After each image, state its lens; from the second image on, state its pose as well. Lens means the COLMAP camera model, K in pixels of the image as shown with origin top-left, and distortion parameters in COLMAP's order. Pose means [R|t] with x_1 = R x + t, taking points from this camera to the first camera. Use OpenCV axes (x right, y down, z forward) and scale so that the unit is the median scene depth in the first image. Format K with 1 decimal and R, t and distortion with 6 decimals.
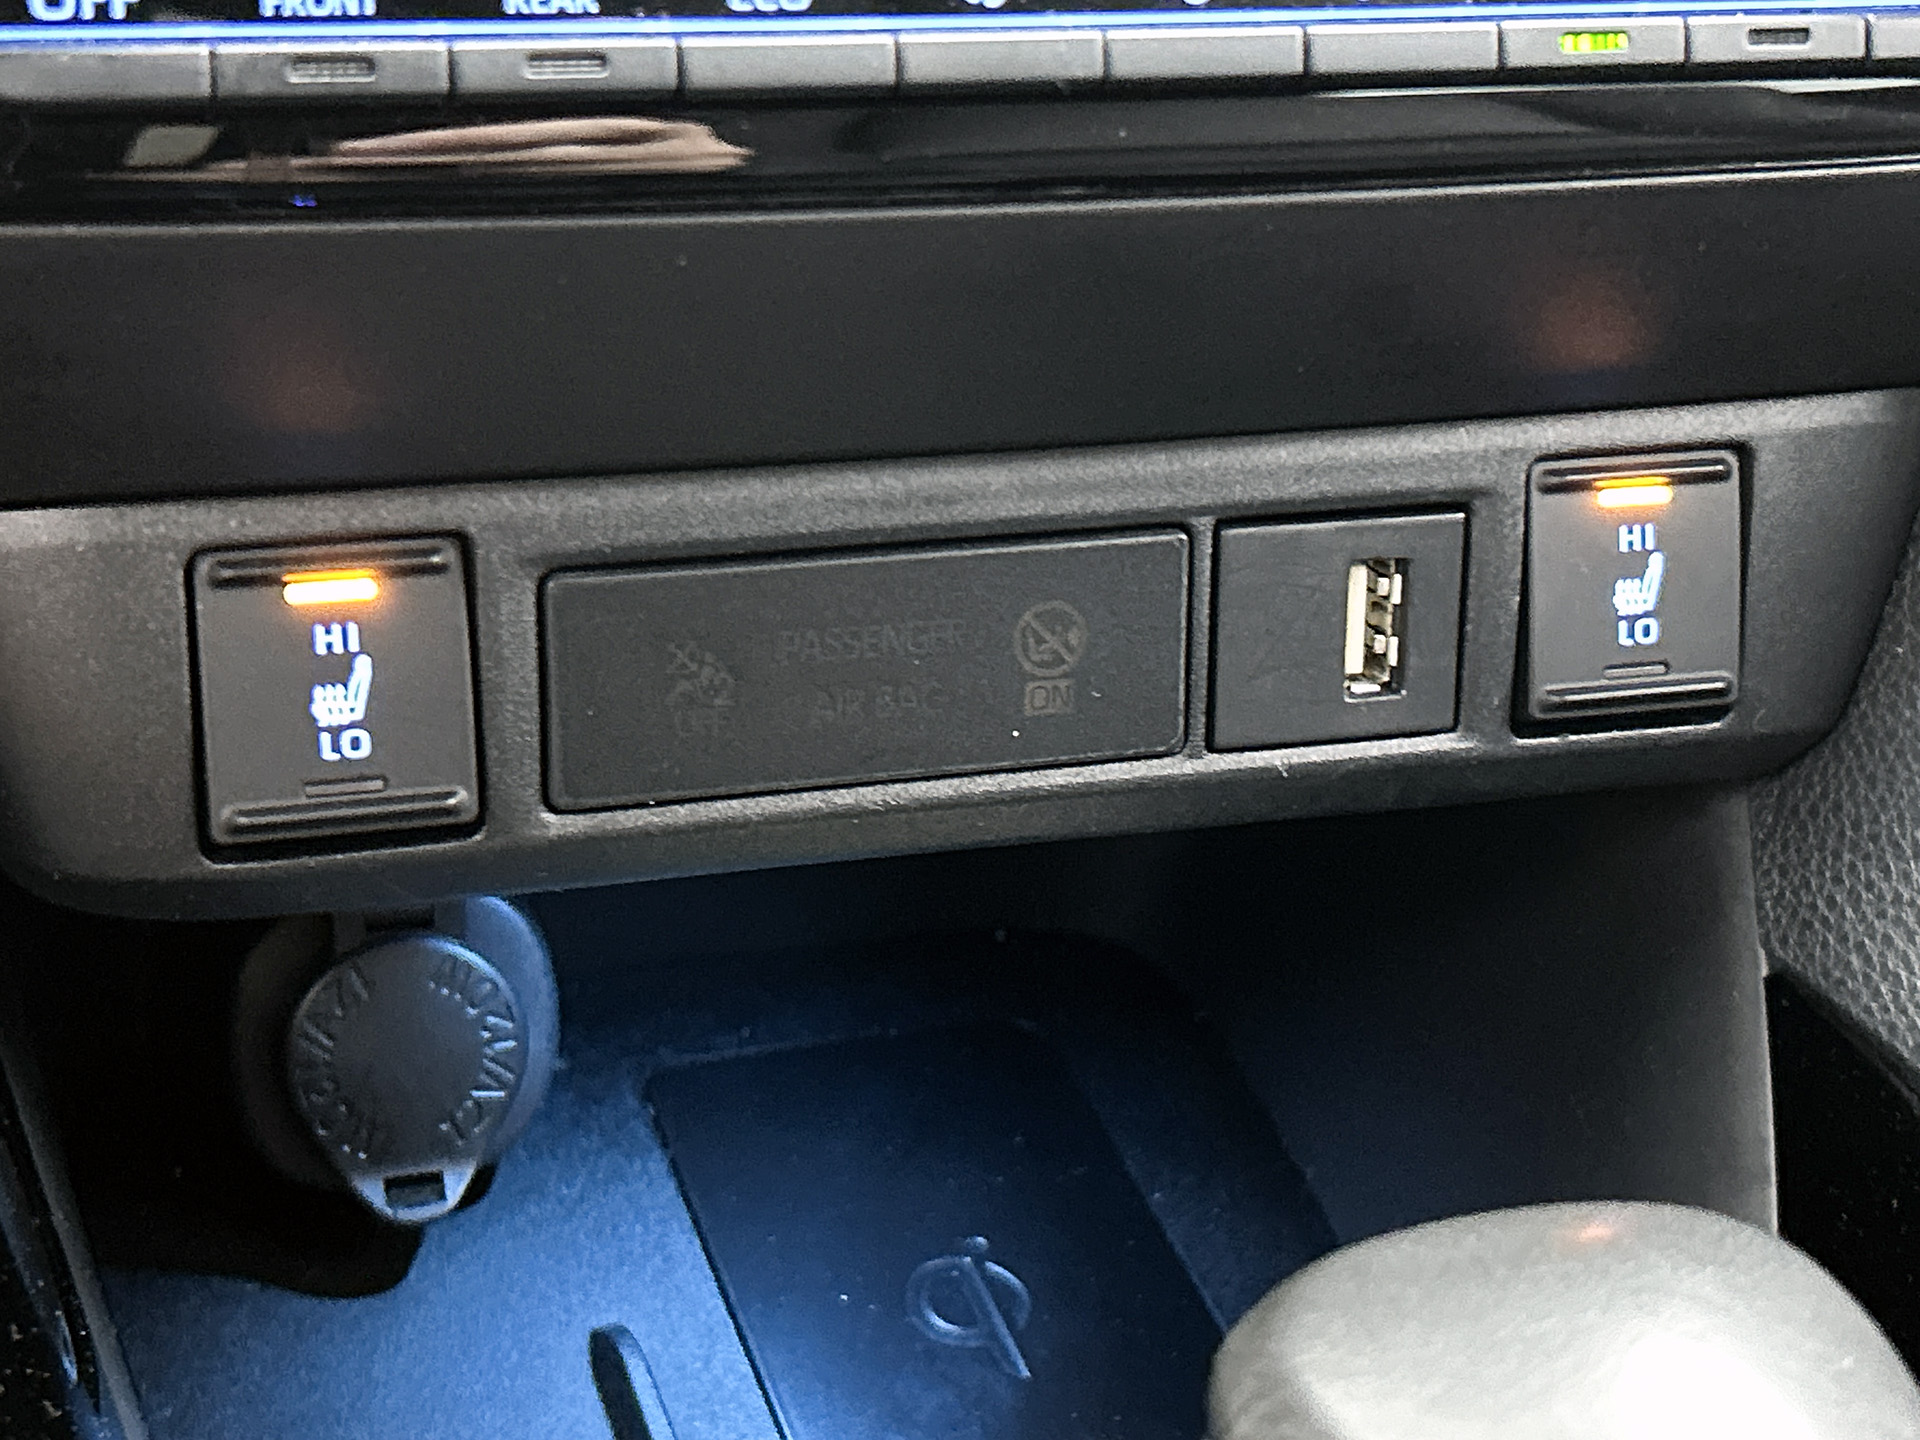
lens RADIAL K [[3280.6, 0, 952.6], [0, 3280.6, 733.2], [0, 0, 1]] dist [0.093499, 0.000000]
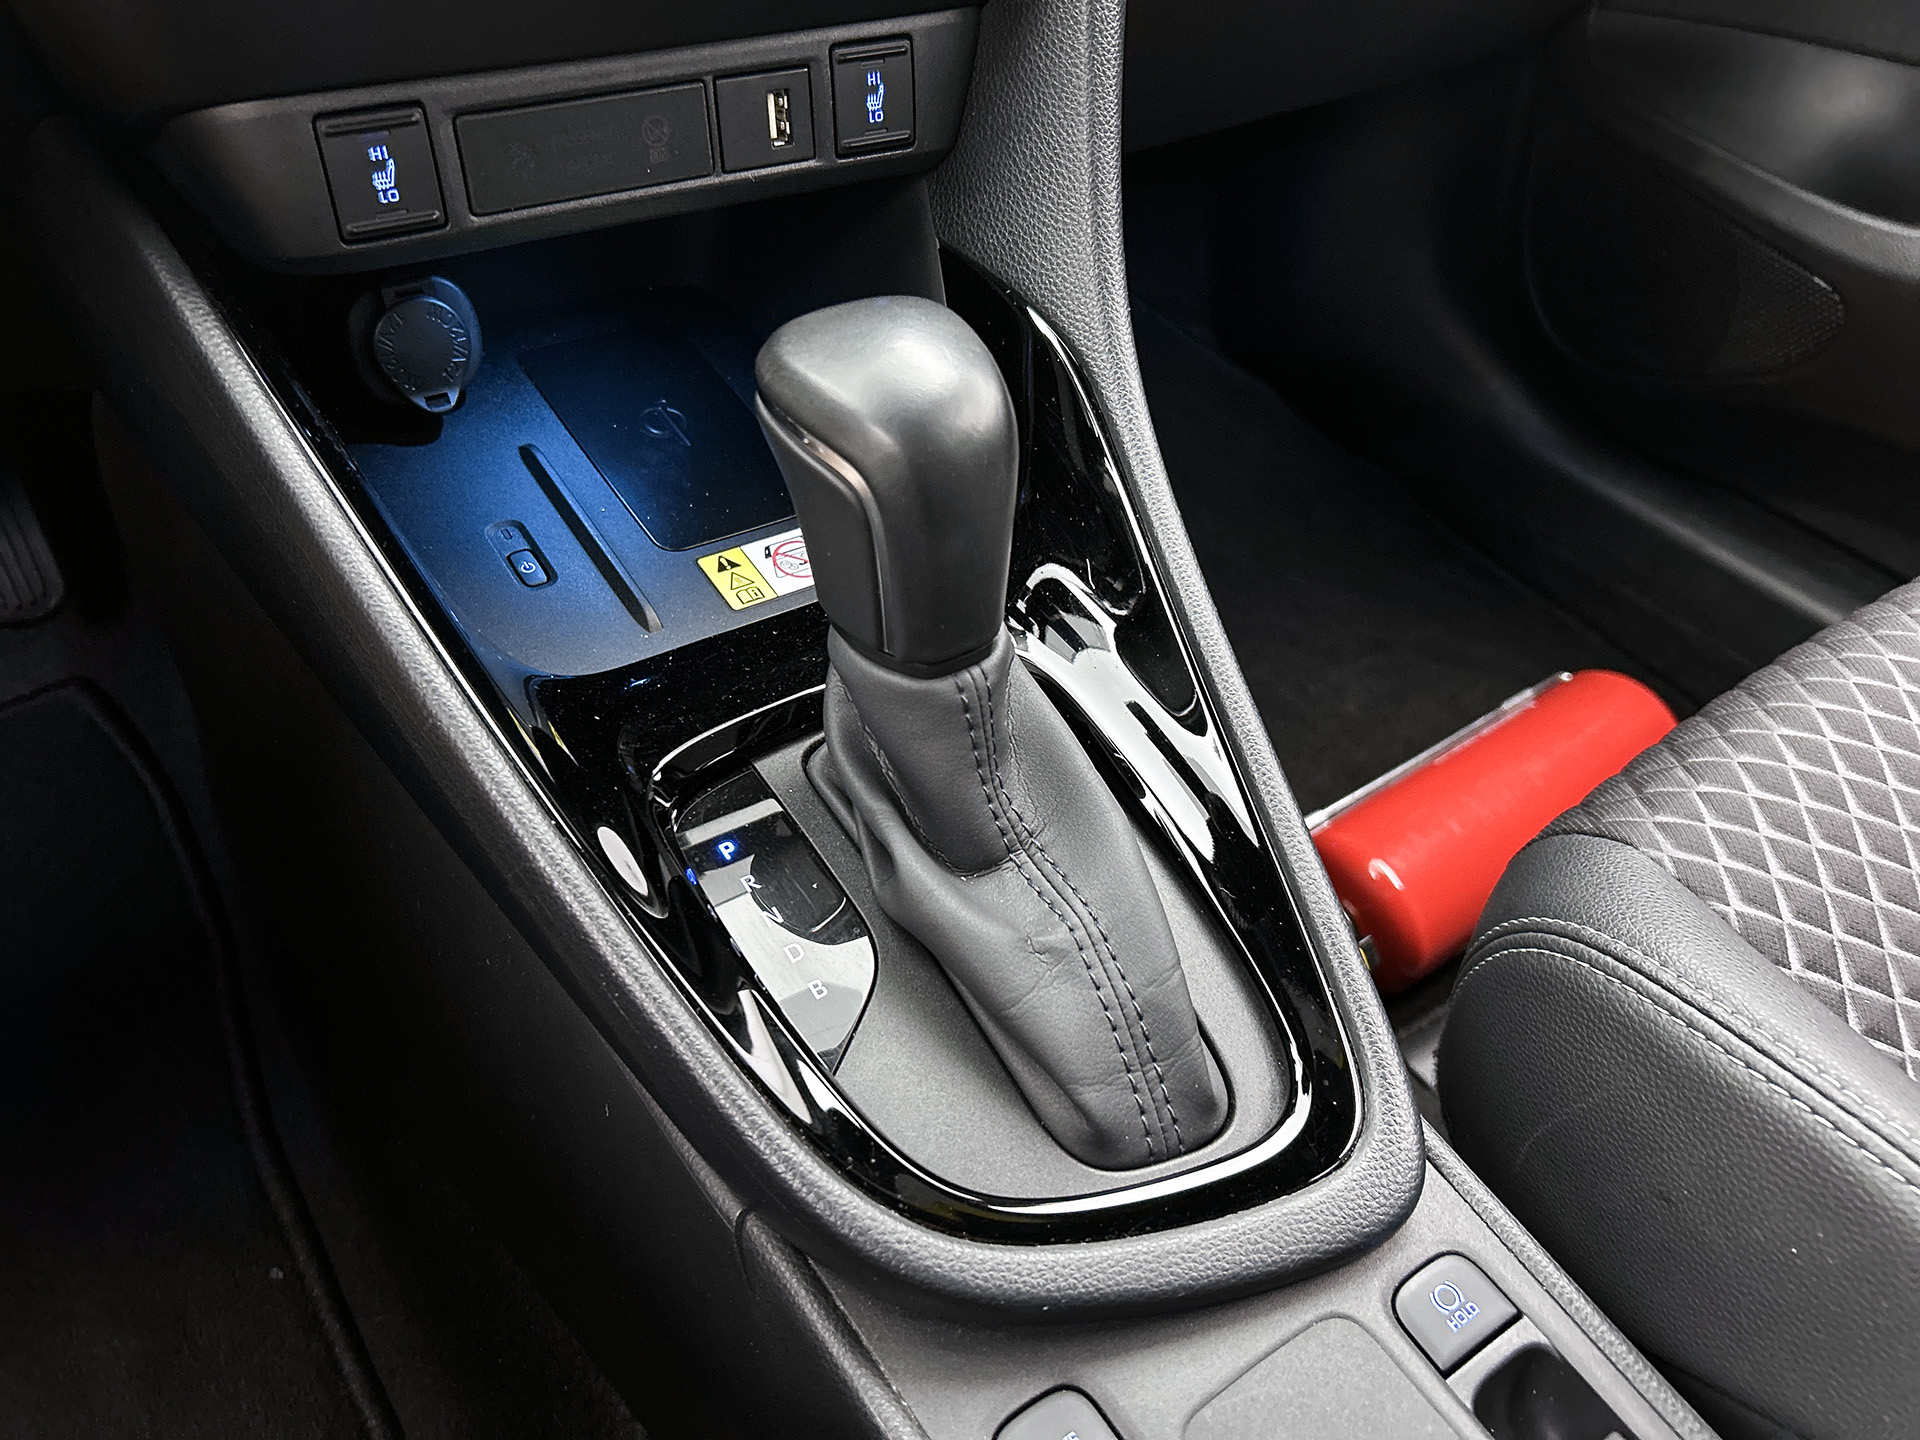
lens RADIAL K [[1453.4, 0, 952.9], [0, 1453.4, 721.0], [0, 0, 1]] dist [-0.008112, -0.002440]
pose [[0.969073, -0.162566, 0.185658, -0.030571], [0.098907, 0.945141, 0.311328, 0.075259], [-0.226084, -0.283337, 0.931990, -0.247033]]
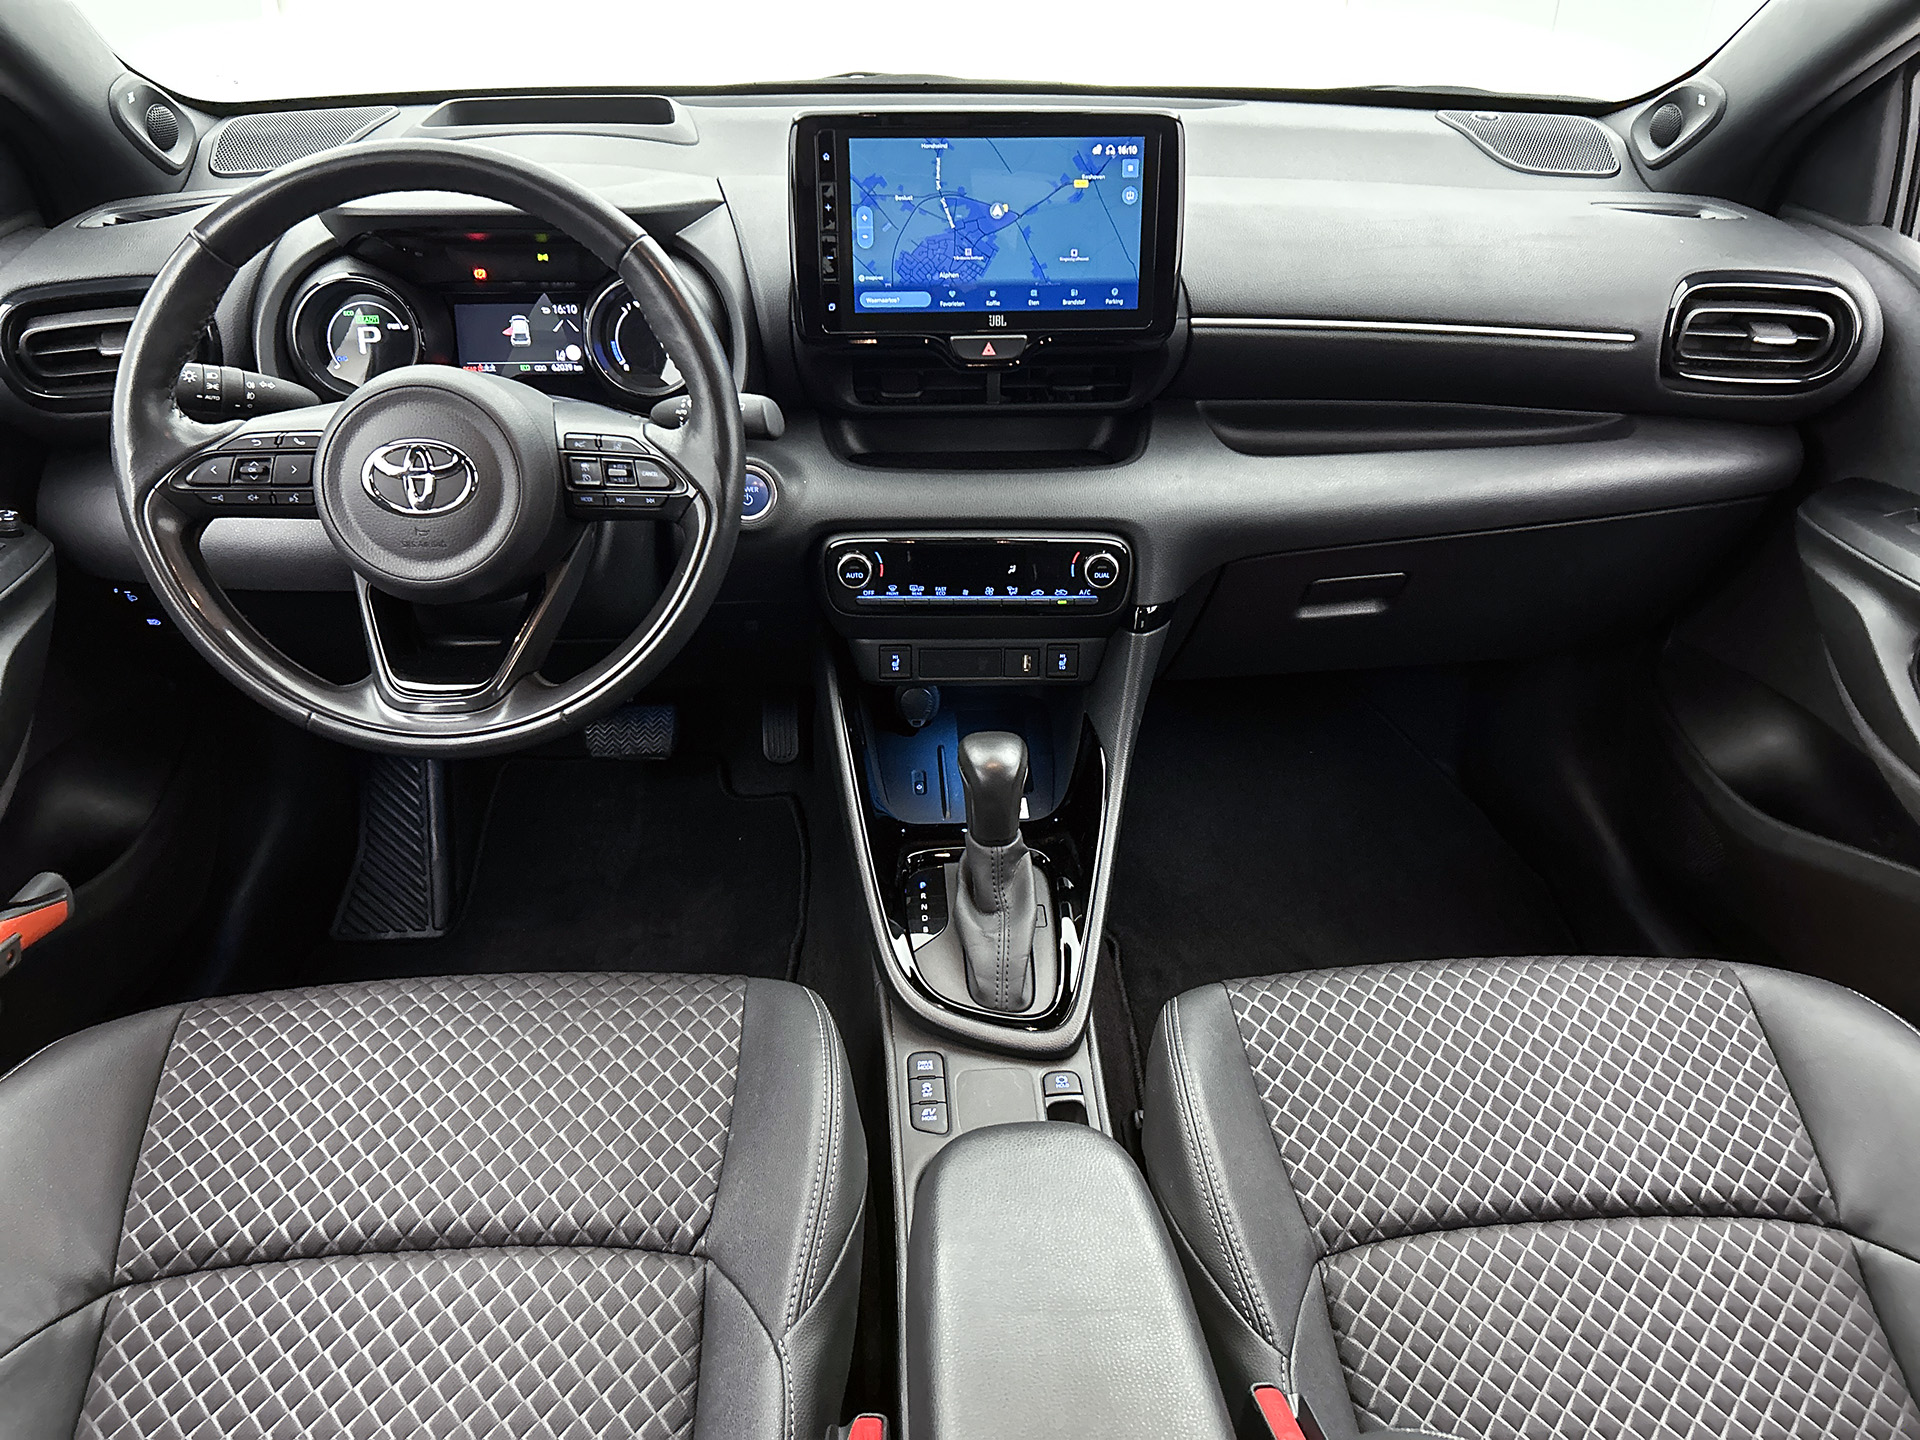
lens RADIAL K [[1453.4, 0, 963.8], [0, 1453.4, 712.8], [0, 0, 1]] dist [-0.008112, -0.002440]
pose [[0.958360, 0.115513, -0.261155, 0.895266], [-0.088684, 0.989707, 0.112320, -0.289718], [0.271442, -0.084482, 0.958740, -2.354925]]
